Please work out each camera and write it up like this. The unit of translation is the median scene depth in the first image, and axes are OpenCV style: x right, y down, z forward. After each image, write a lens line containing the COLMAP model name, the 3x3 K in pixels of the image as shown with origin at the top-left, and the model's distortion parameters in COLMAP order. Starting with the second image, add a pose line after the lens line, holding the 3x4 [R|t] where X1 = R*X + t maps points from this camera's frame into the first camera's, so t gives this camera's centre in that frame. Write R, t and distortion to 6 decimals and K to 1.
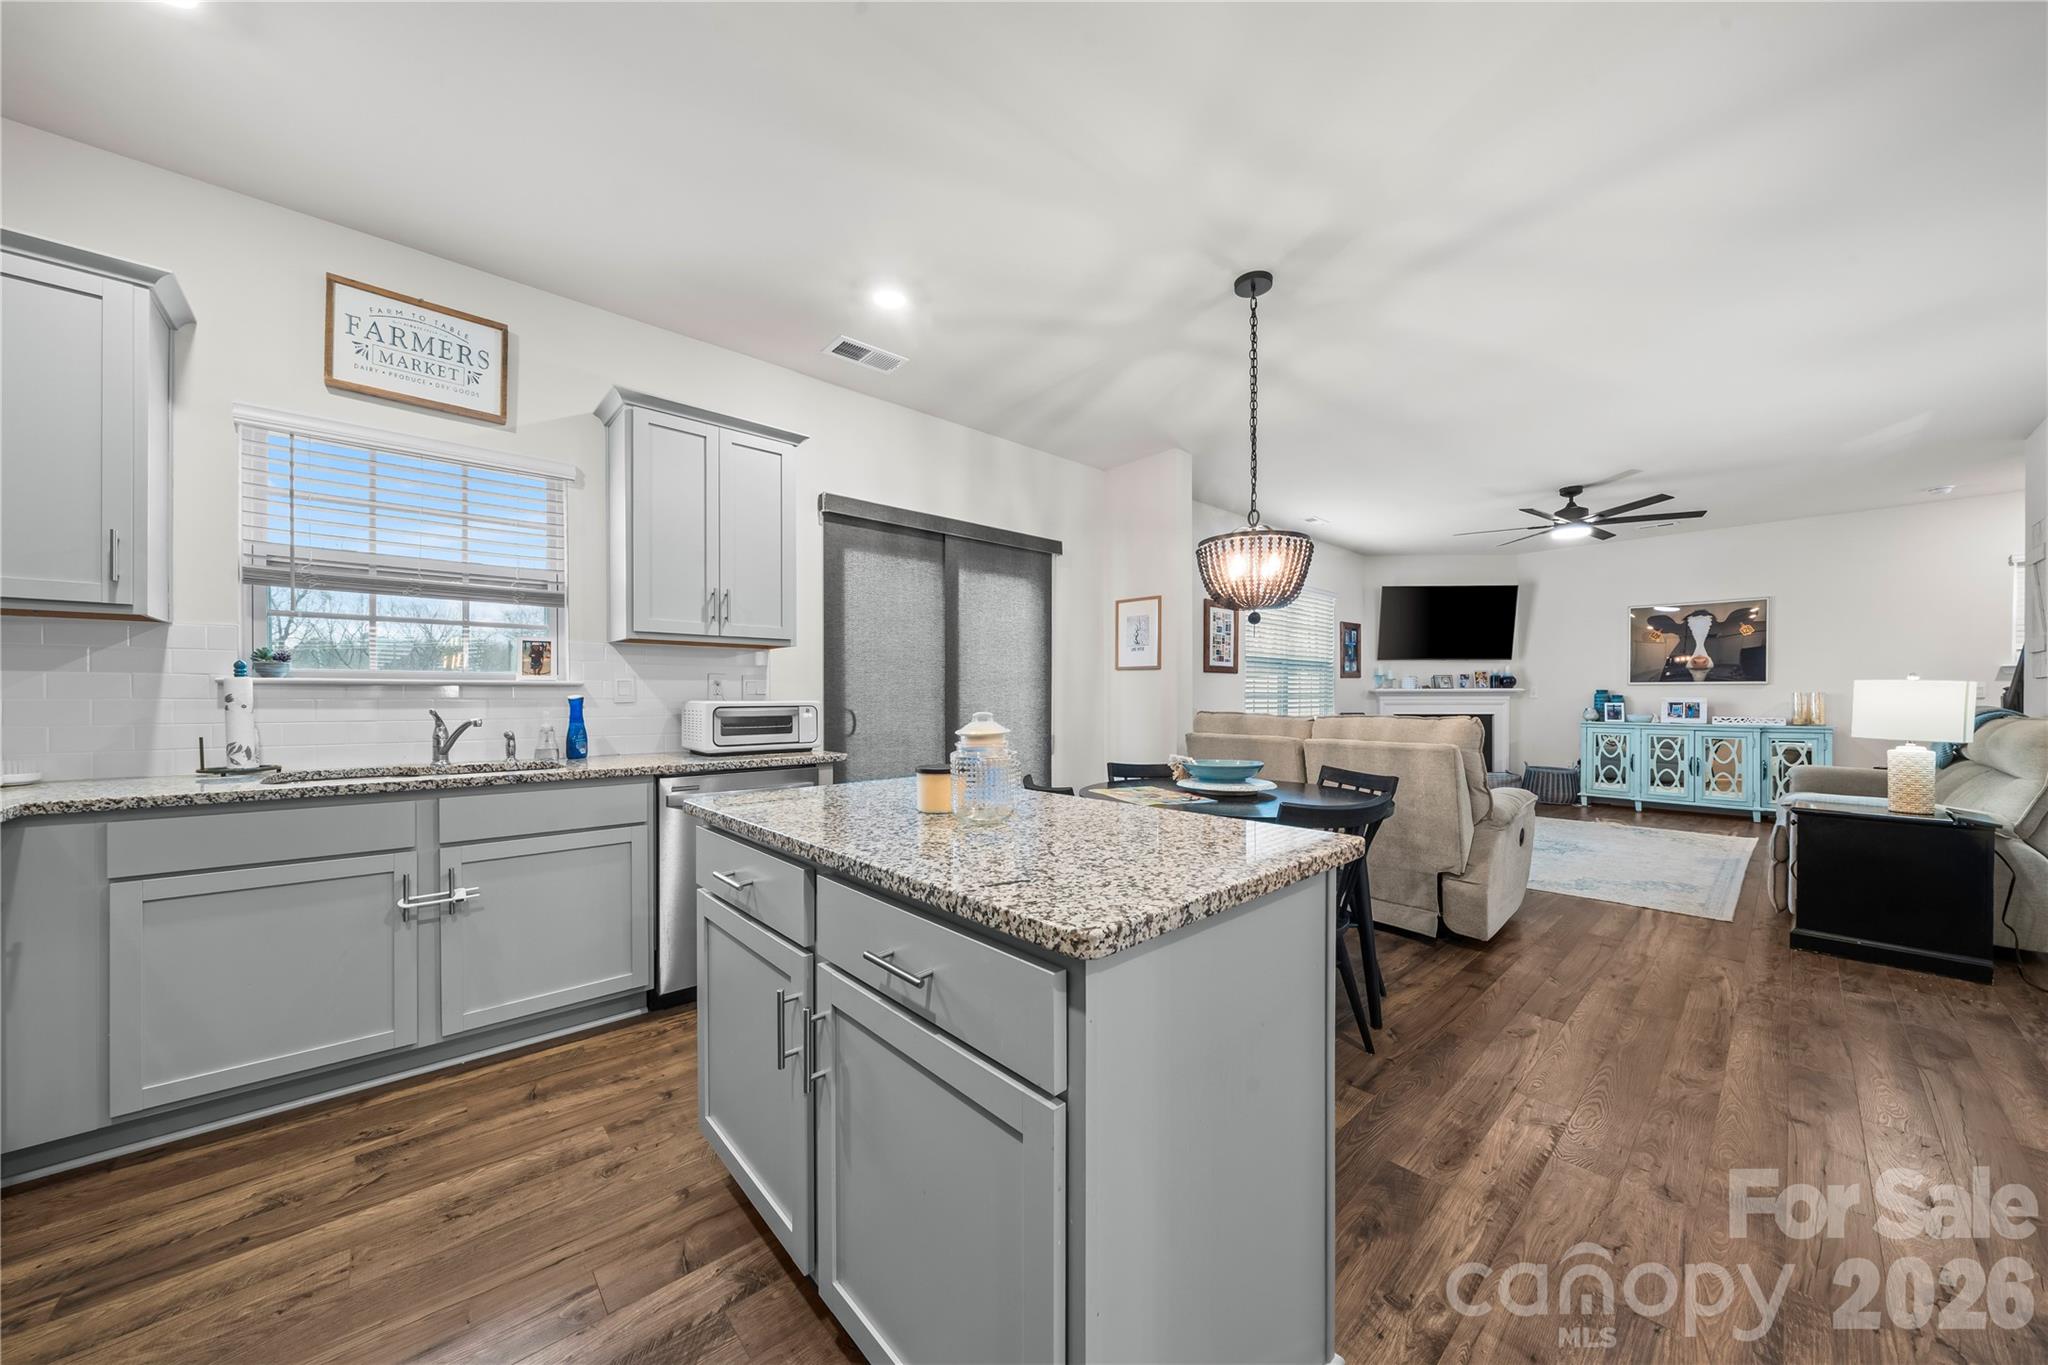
lens RADIAL K [[701.4, 0, 1023.6], [0, 701.4, 700.2], [0, 0, 1]] dist [-0.003137, 0.000043]
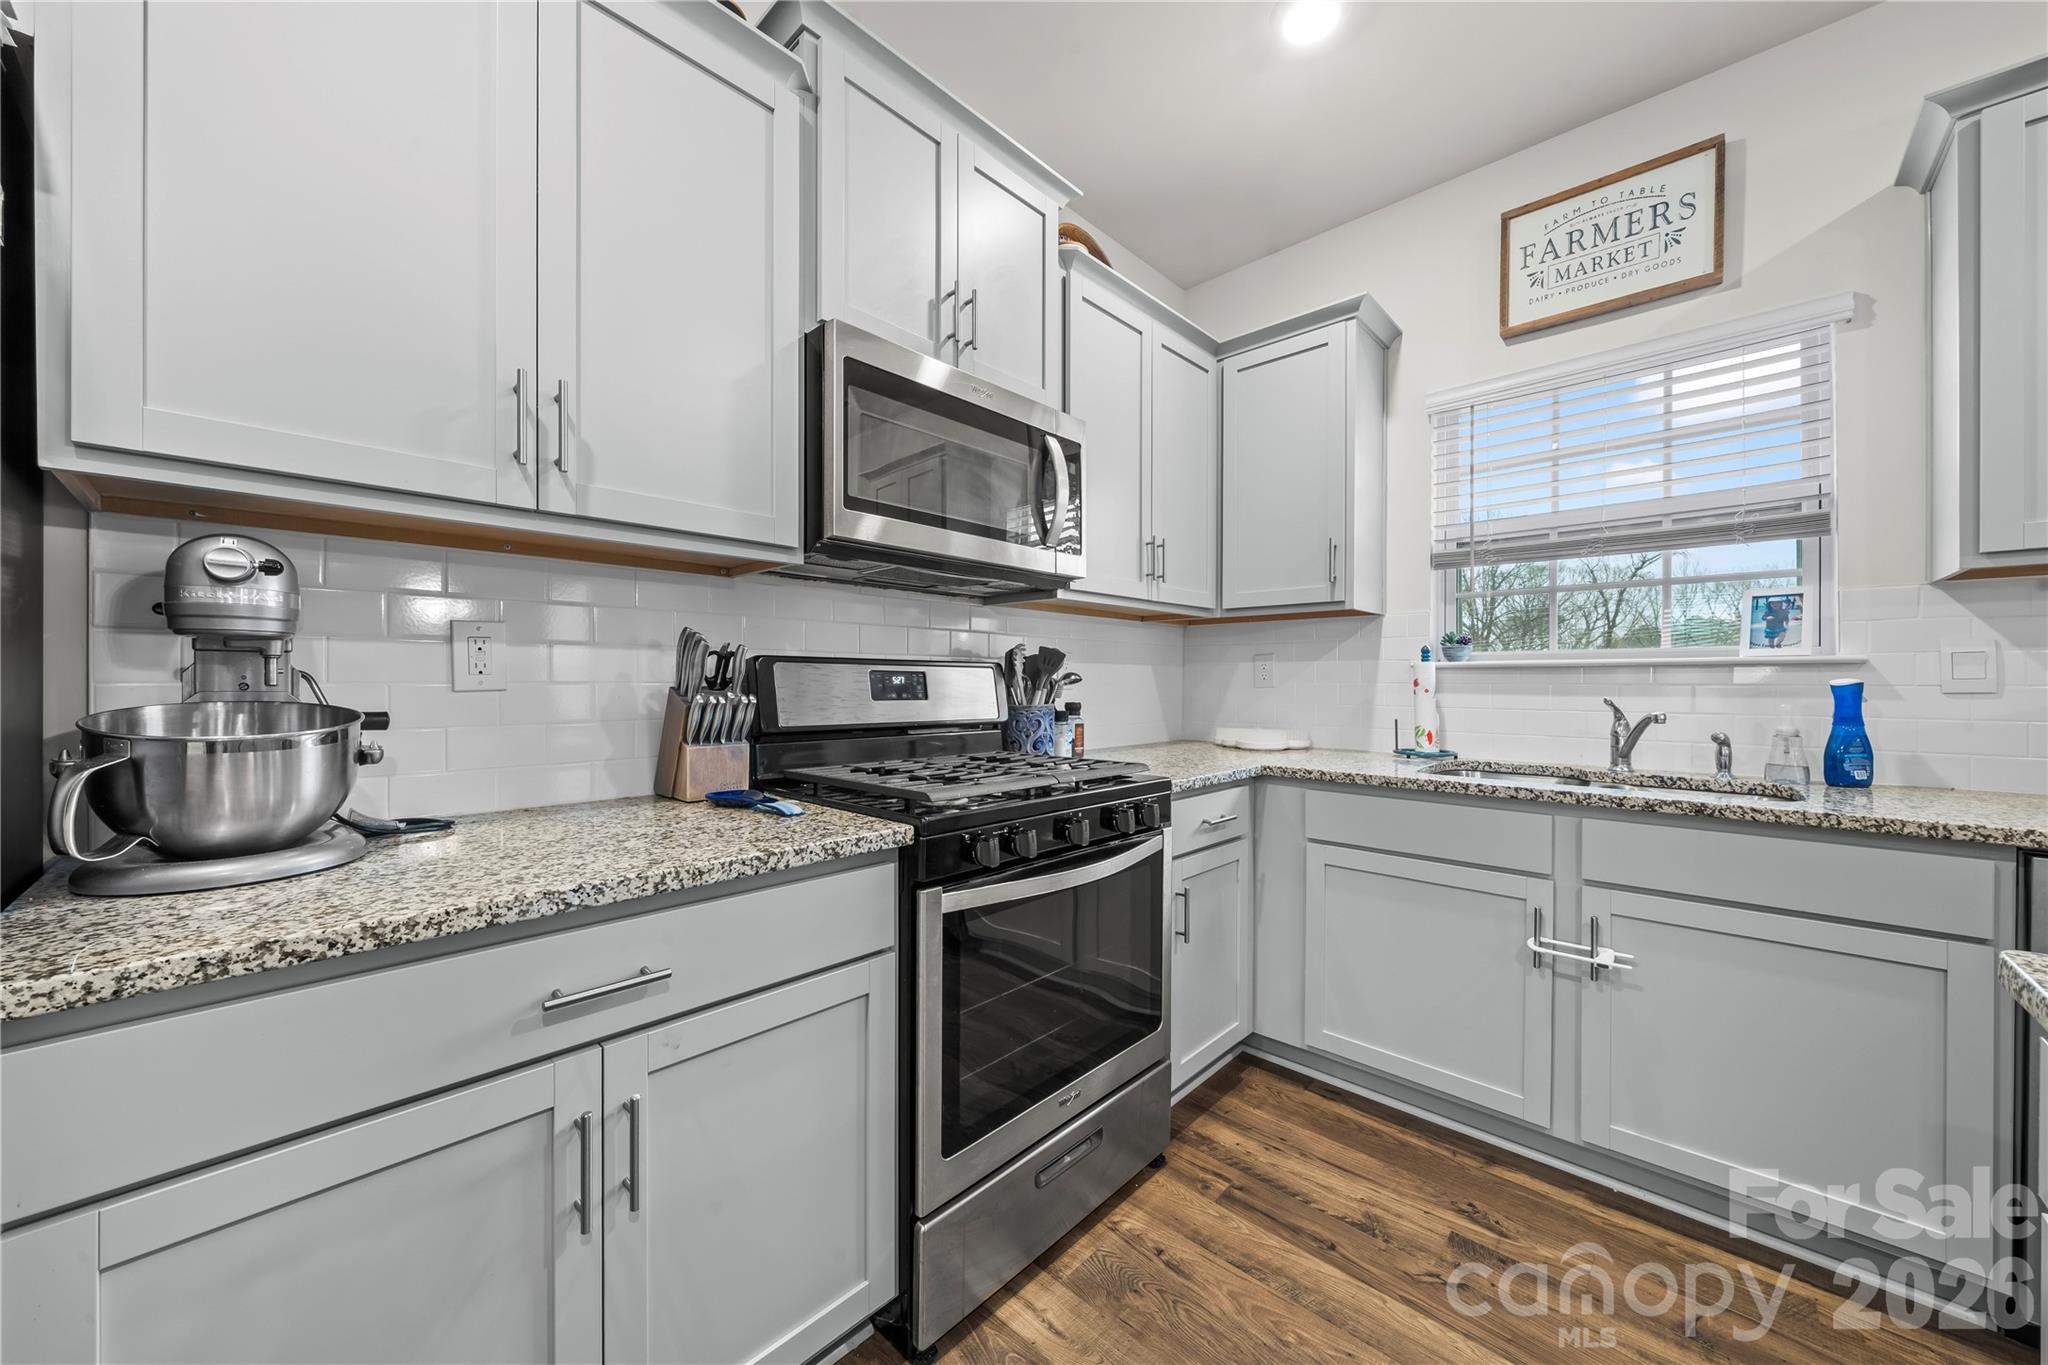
lens RADIAL K [[734.2, 0, 1018.5], [0, 734.2, 685.1], [0, 0, 1]] dist [-0.006244, -0.000149]
pose [[0.071123, 0.003357, -0.997462, -0.081567], [-0.007182, 0.999970, 0.002853, 0.001359], [0.997442, 0.006961, 0.071145, 0.269574]]
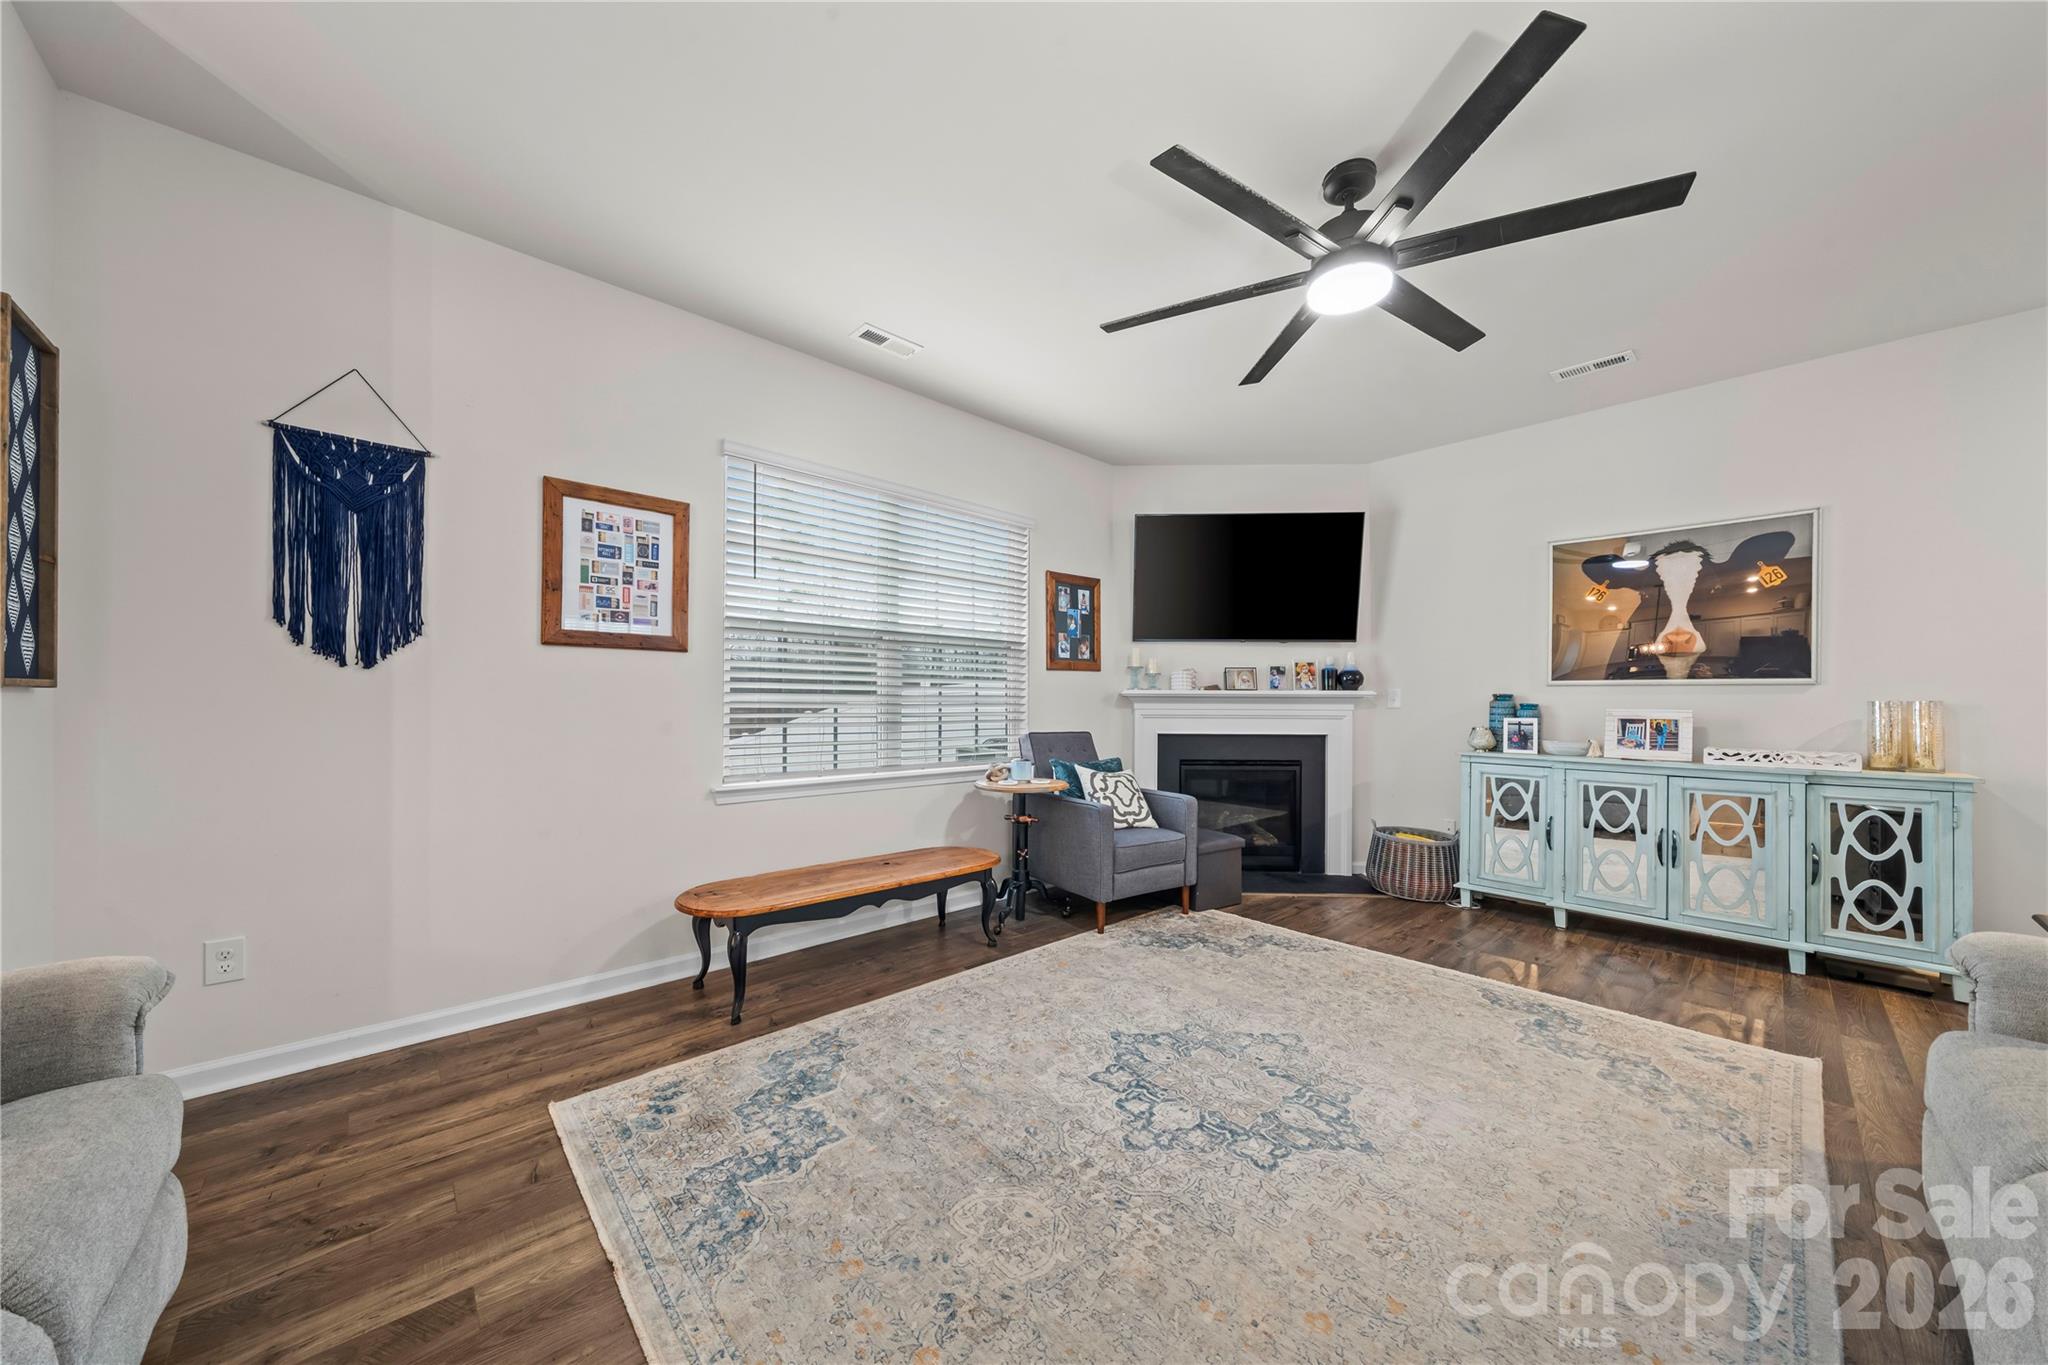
lens RADIAL K [[699.6, 0, 1005.6], [0, 699.6, 701.2], [0, 0, 1]] dist [-0.005430, 0.000025]
pose [[0.999975, 0.006973, -0.001296, 1.204261], [-0.006980, 0.999961, -0.005452, -0.009390], [0.001258, 0.005461, 0.999984, 1.242131]]
